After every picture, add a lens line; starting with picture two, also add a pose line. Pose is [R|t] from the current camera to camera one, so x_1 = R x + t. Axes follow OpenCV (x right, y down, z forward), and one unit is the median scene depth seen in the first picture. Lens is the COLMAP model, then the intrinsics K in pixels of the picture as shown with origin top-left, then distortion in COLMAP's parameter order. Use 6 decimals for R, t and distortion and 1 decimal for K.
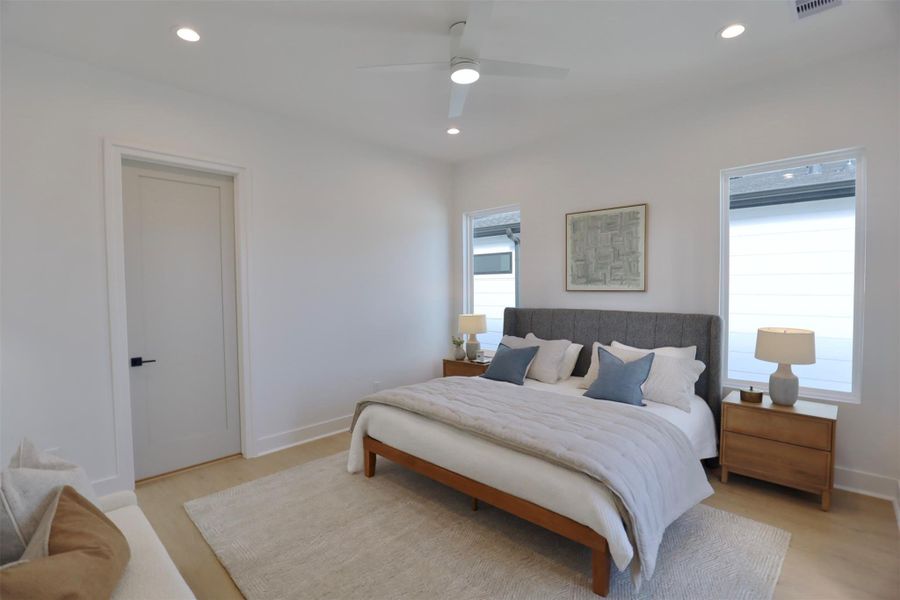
lens RADIAL K [[438.8, 0, 450.0], [0, 438.8, 300.0], [0, 0, 1]] dist [-0.001923, -0.000375]
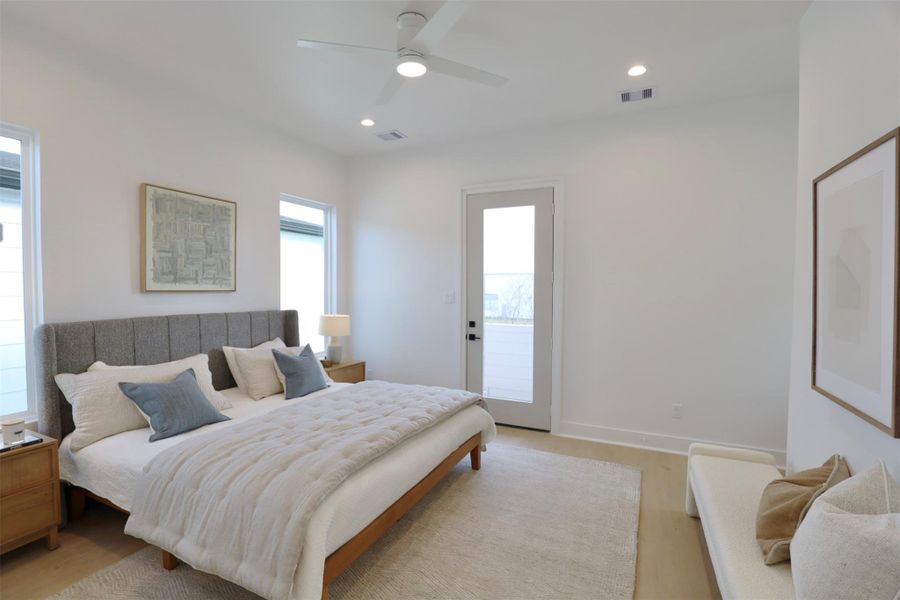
lens RADIAL K [[438.8, 0, 450.0], [0, 438.8, 300.0], [0, 0, 1]] dist [-0.001923, -0.000375]
pose [[-0.327621, -0.011199, 0.944743, -0.602688], [0.042620, 0.998737, 0.026619, -0.005698], [-0.943848, 0.048986, -0.326729, 0.818505]]
